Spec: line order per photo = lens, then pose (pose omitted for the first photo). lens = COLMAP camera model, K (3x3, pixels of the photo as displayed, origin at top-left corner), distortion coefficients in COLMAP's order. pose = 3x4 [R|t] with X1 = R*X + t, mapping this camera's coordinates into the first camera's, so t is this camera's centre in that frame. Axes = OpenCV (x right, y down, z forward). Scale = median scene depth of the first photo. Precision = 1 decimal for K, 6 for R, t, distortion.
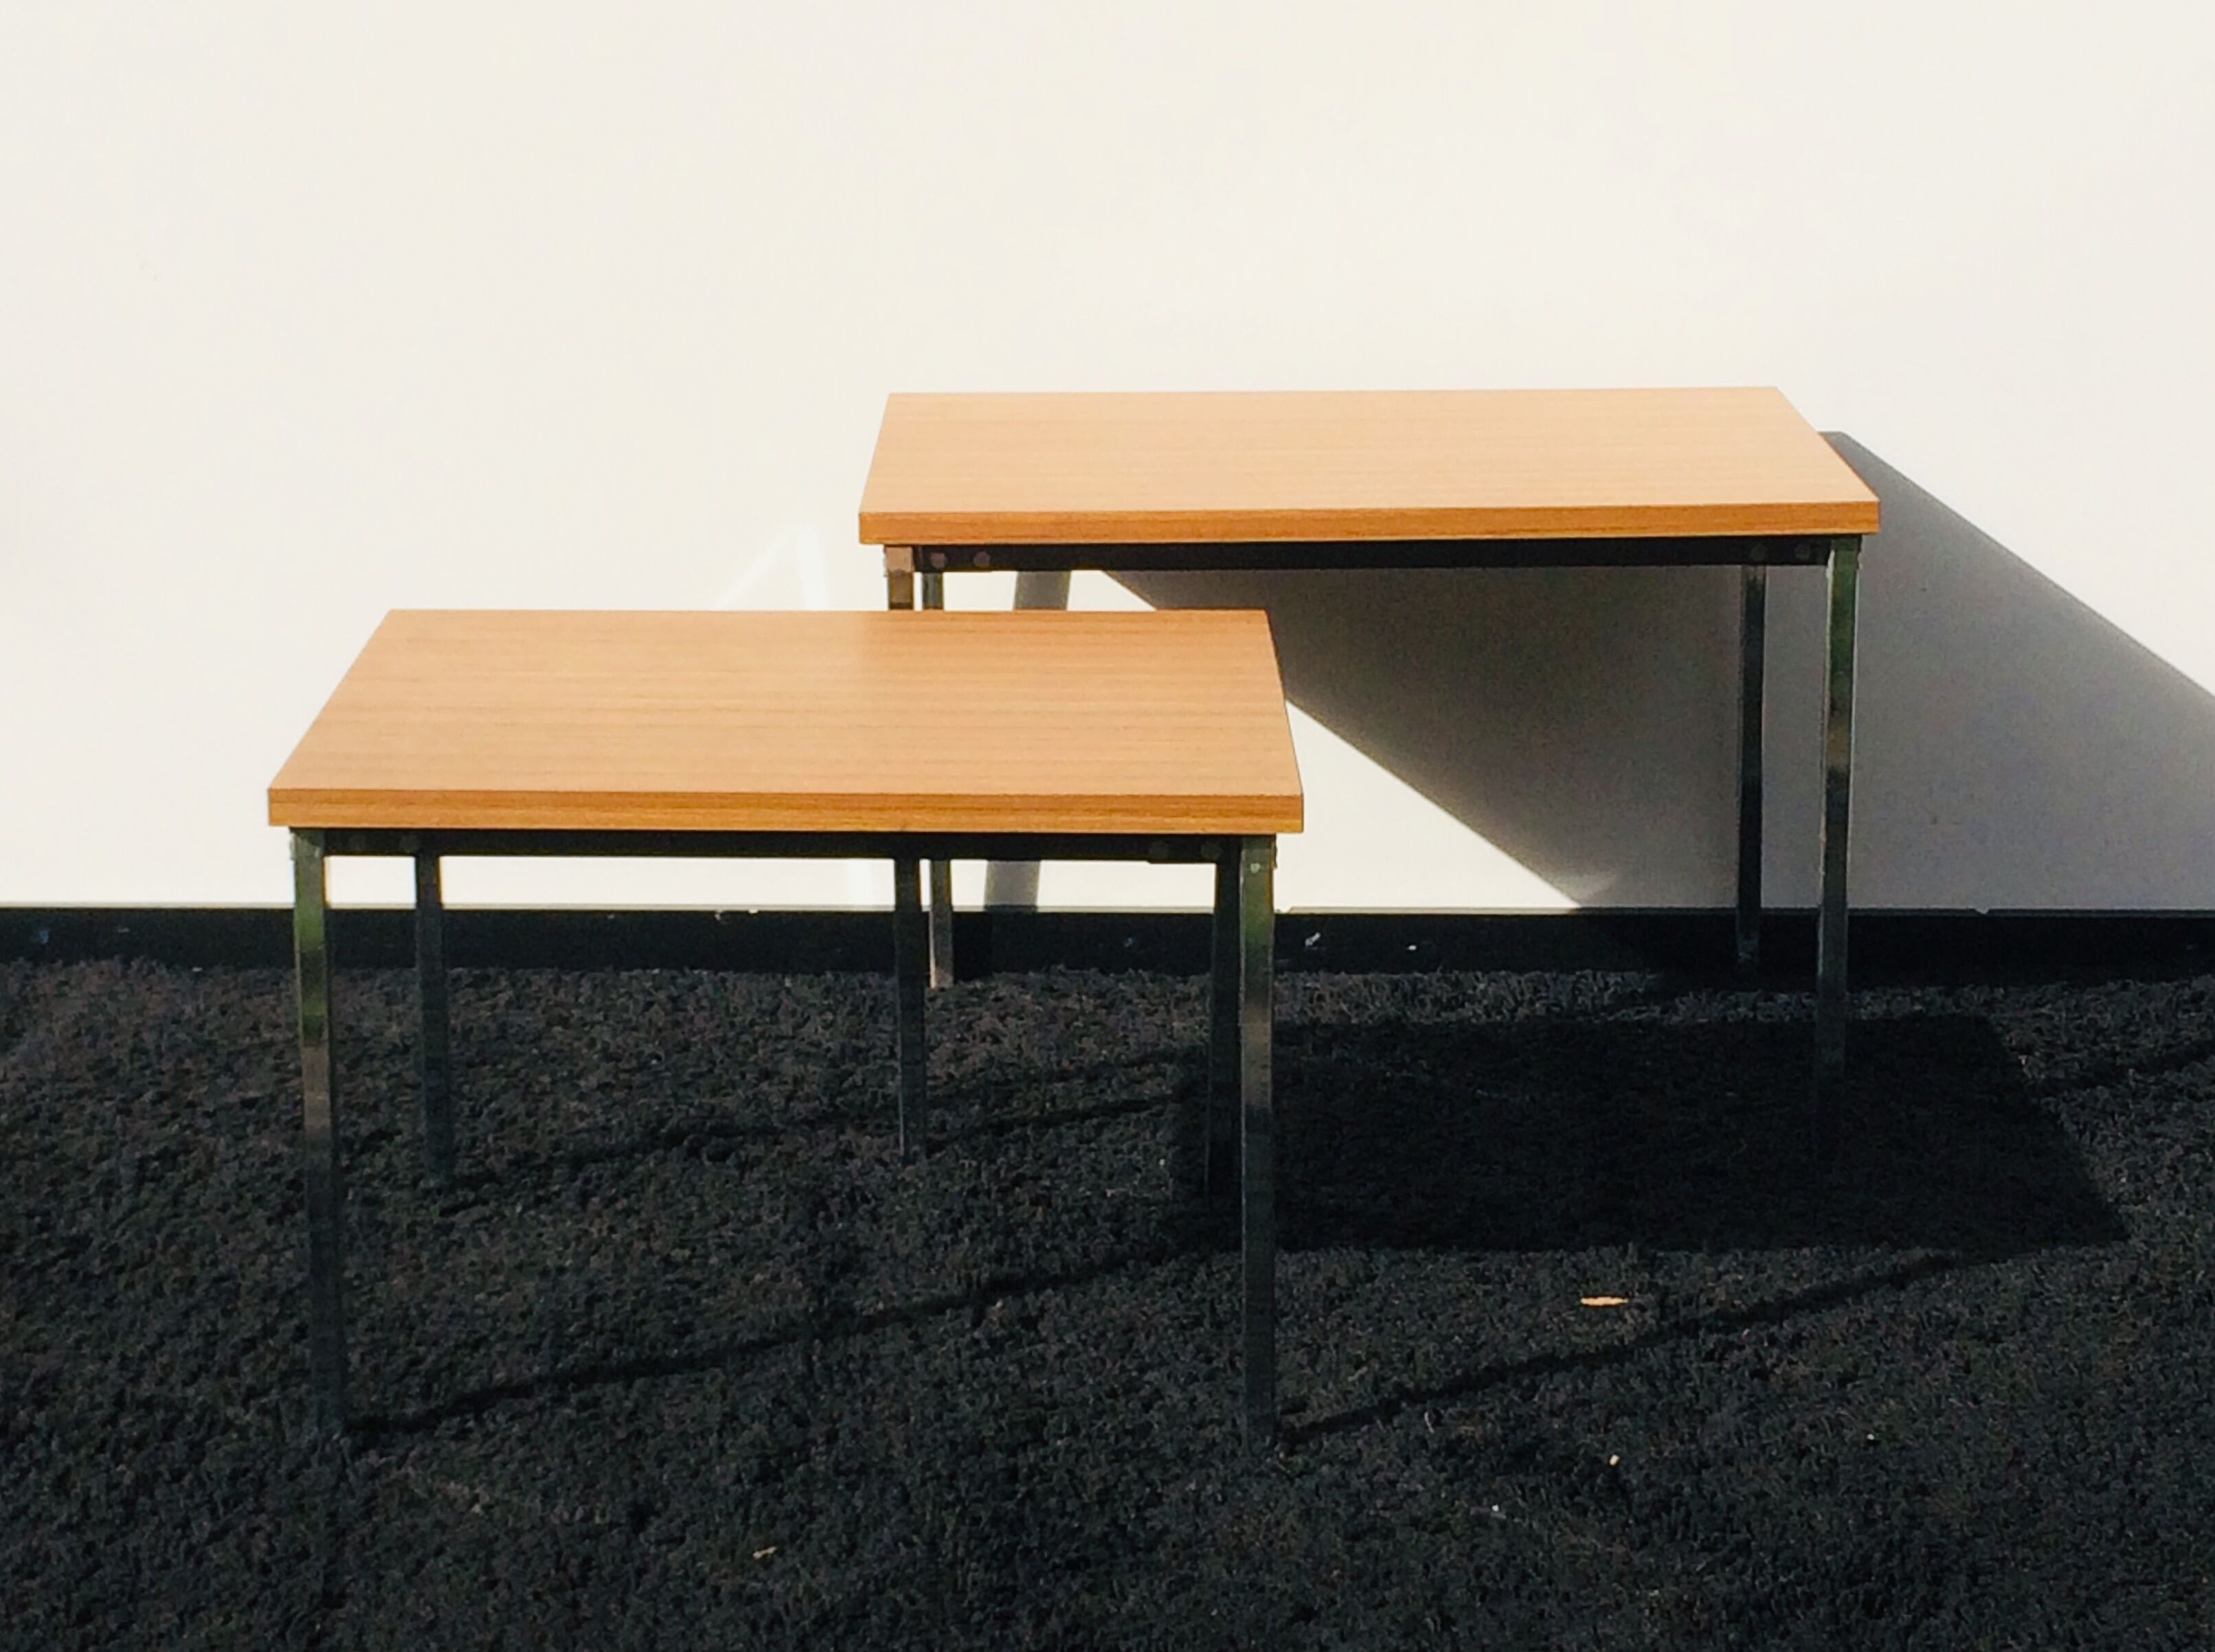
lens RADIAL K [[4453.9, 0, 1108.8], [0, 4453.9, 814.7], [0, 0, 1]] dist [0.066295, 0.000000]
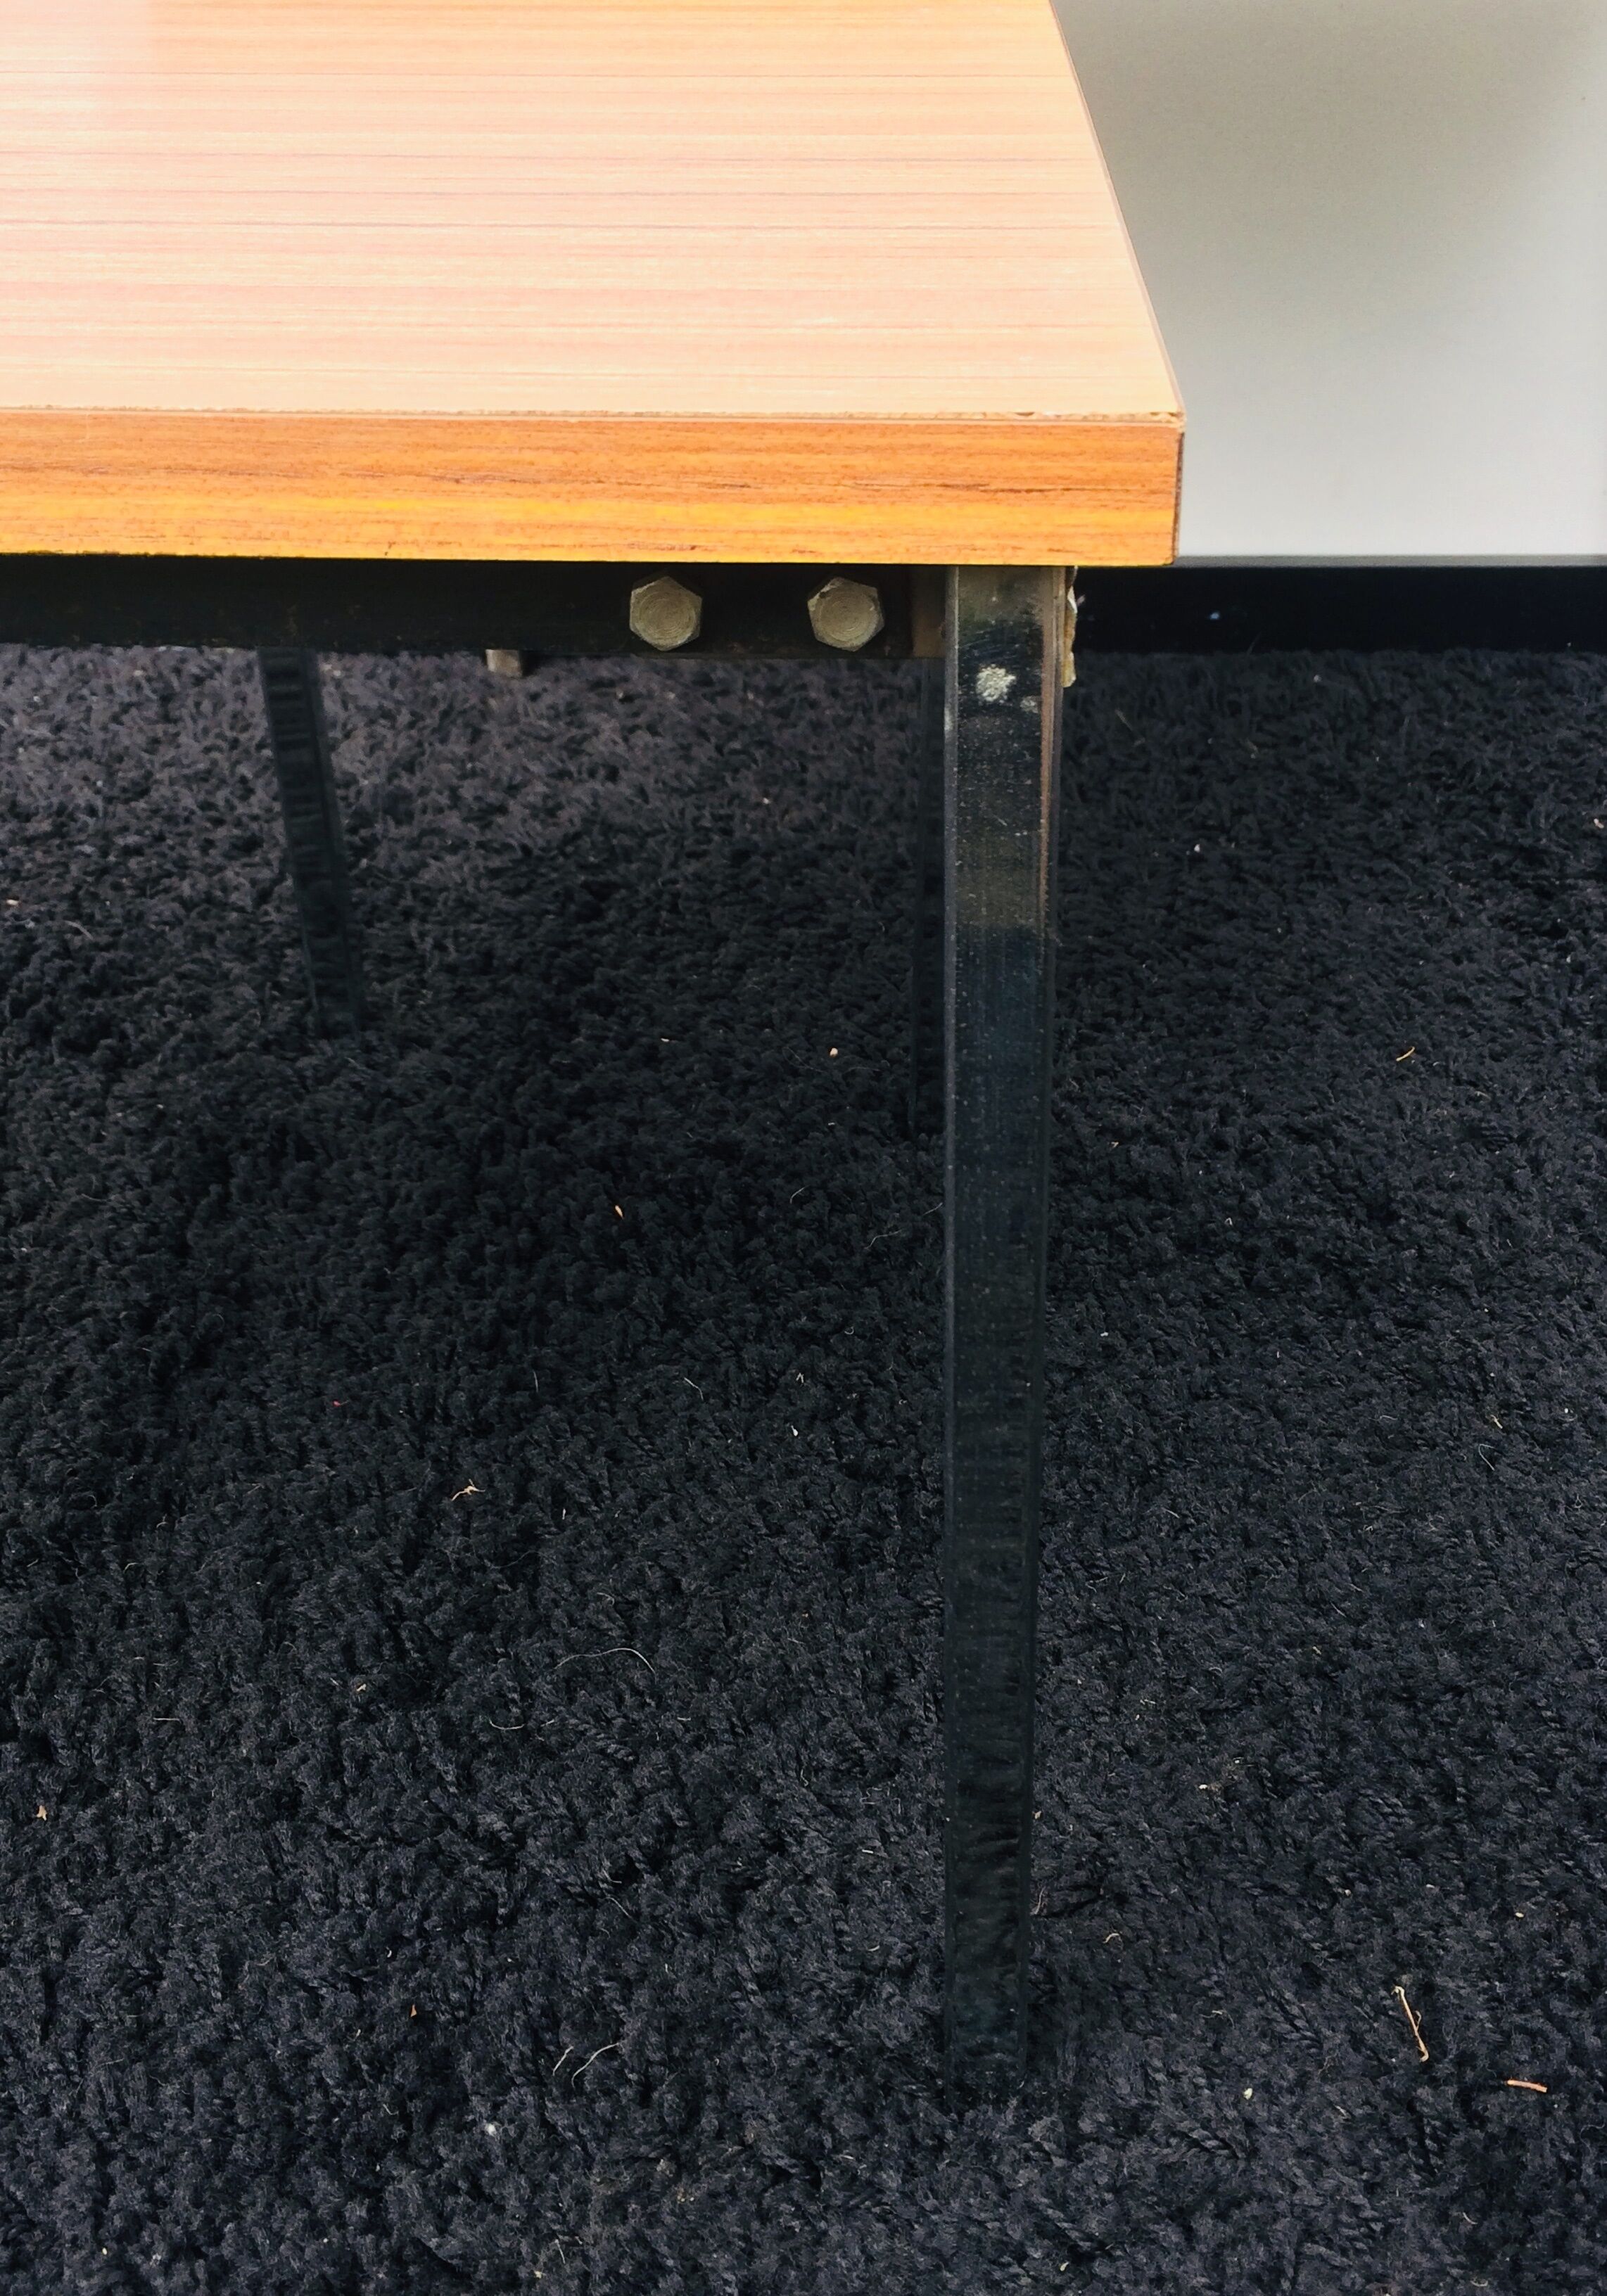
lens RADIAL K [[2324.8, 0, 844.6], [0, 2324.8, 1171.0], [0, 0, 1]] dist [0.039984, 0.000000]
pose [[0.999677, 0.004912, -0.024949, 0.022404], [0.003206, 0.948992, 0.315283, -0.004506], [0.025225, -0.315261, 0.948670, 0.749863]]
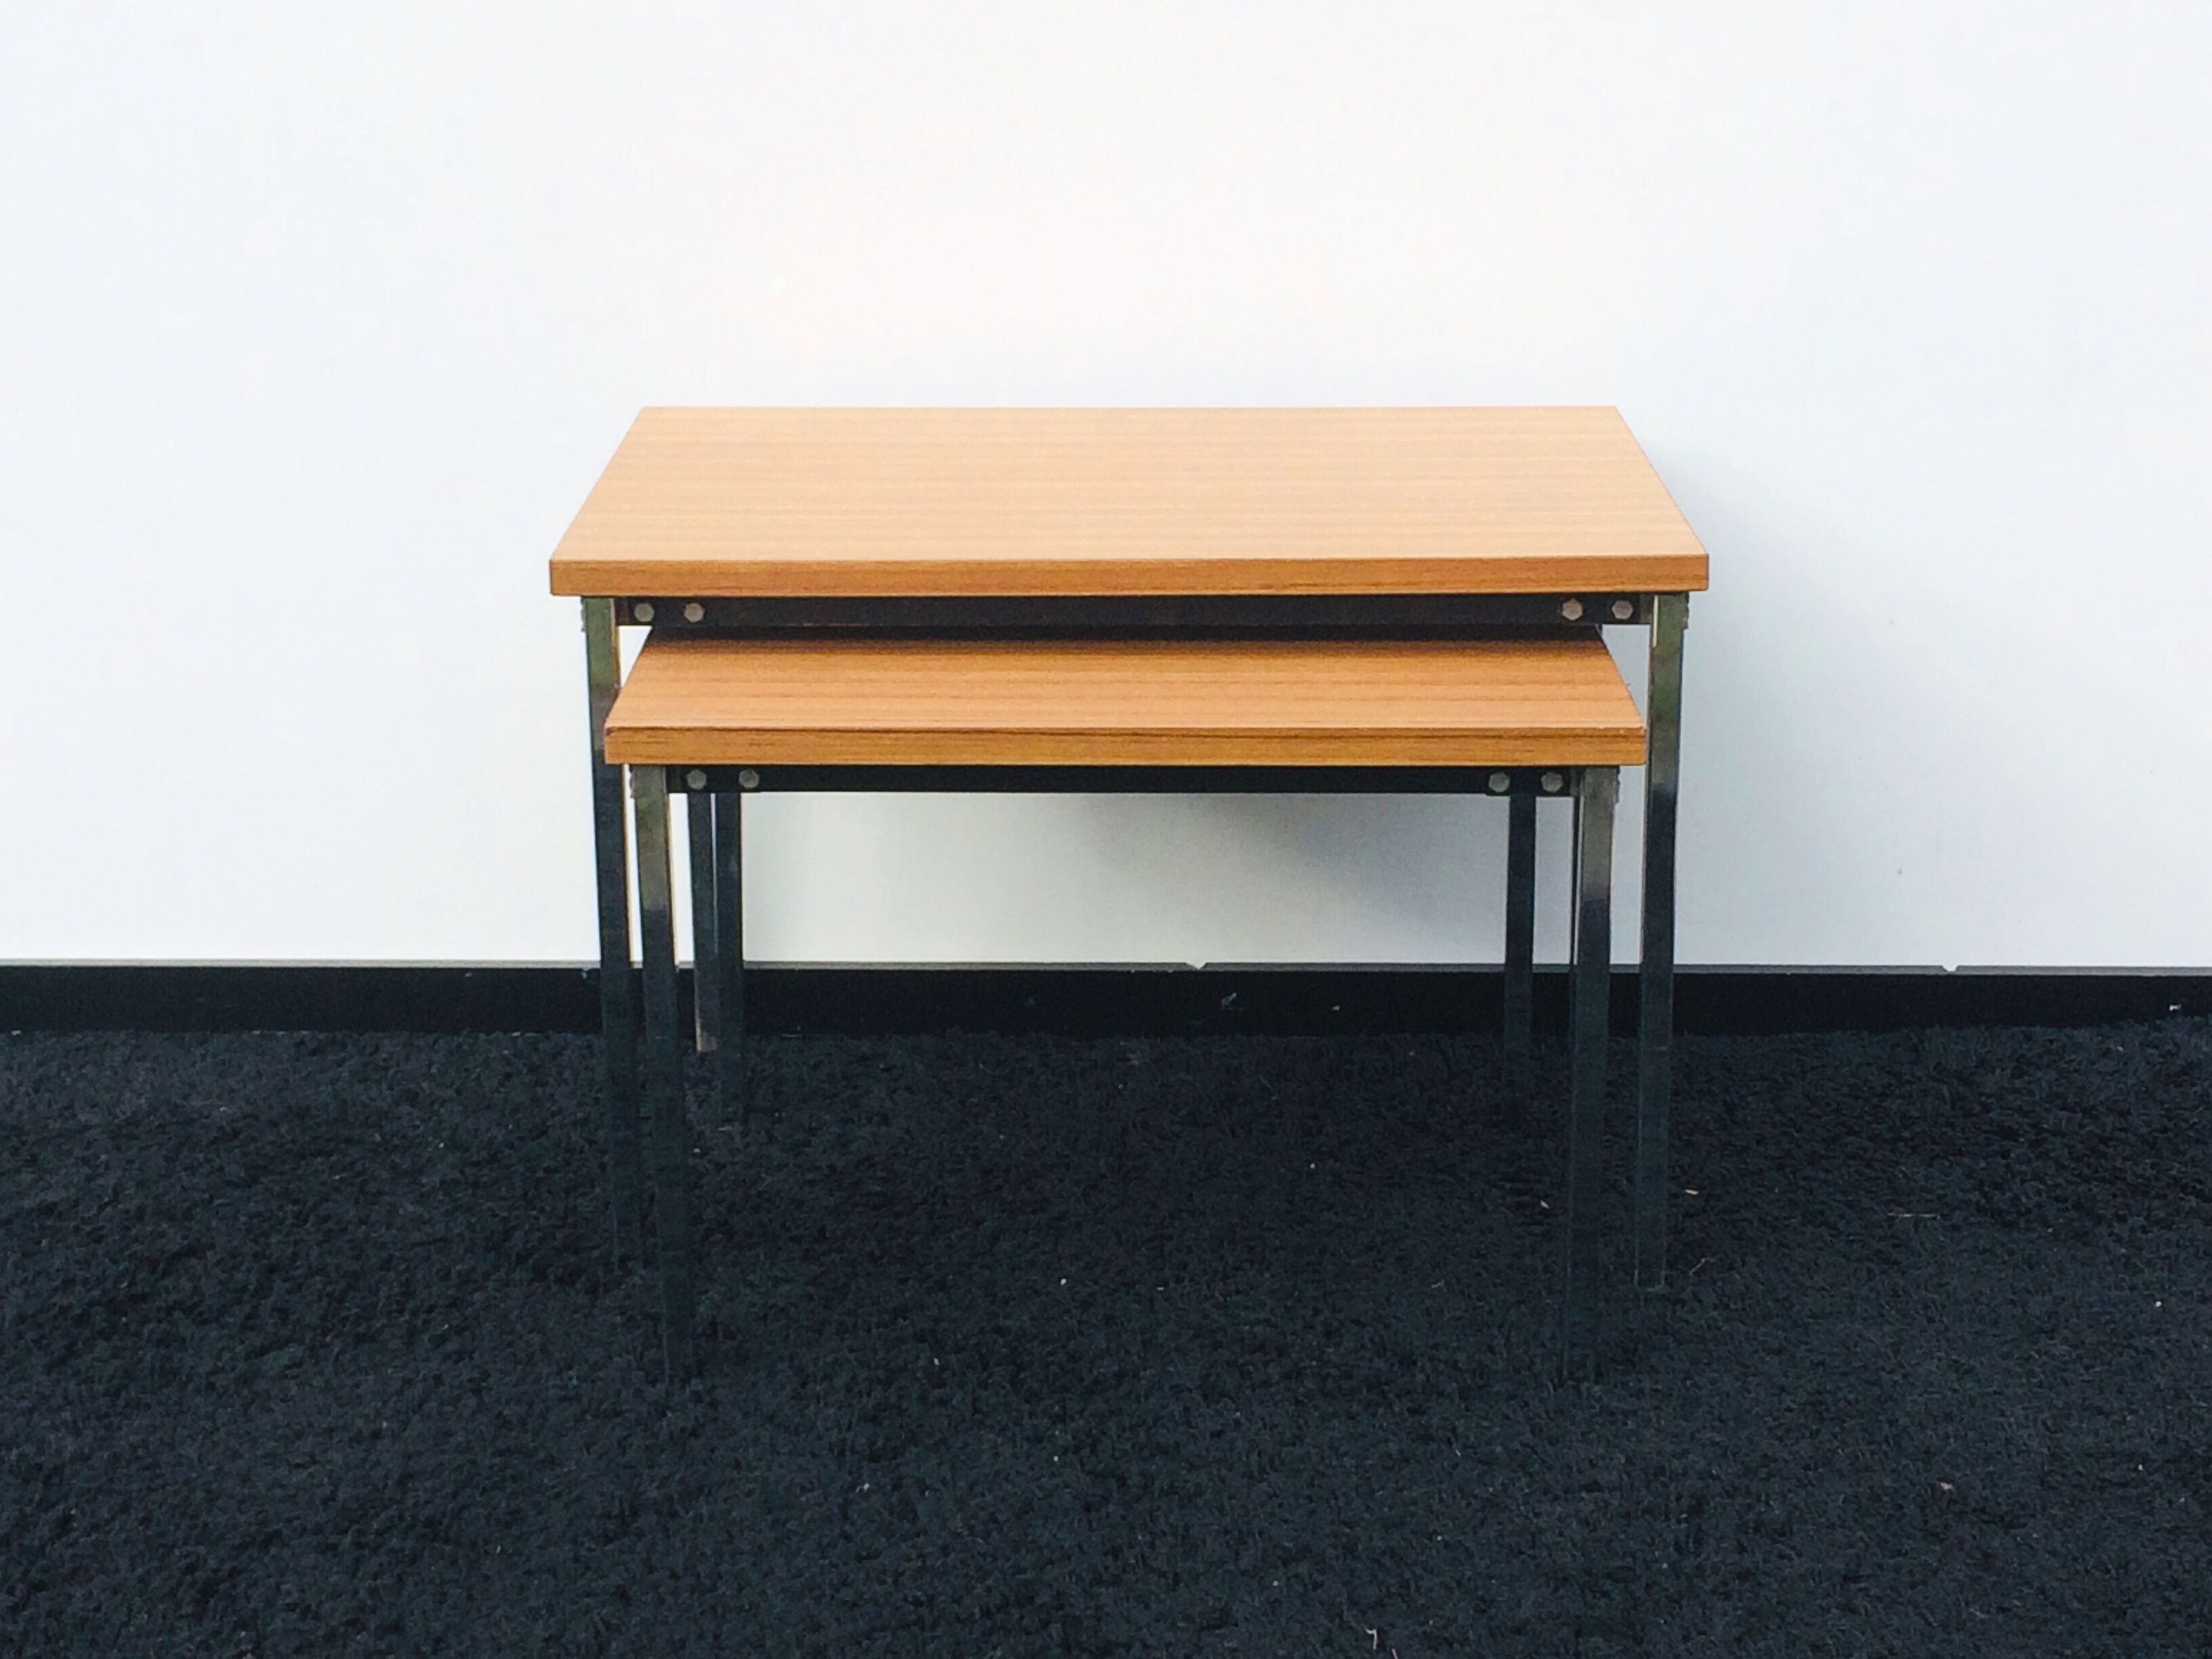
lens RADIAL K [[3901.4, 0, 1095.4], [0, 3901.4, 848.1], [0, 0, 1]] dist [0.064647, 0.000000]
pose [[0.999876, -0.000052, 0.015740, 0.006273], [-0.000576, 0.999205, 0.039856, -0.043399], [-0.015730, -0.039861, 0.999081, 0.233082]]
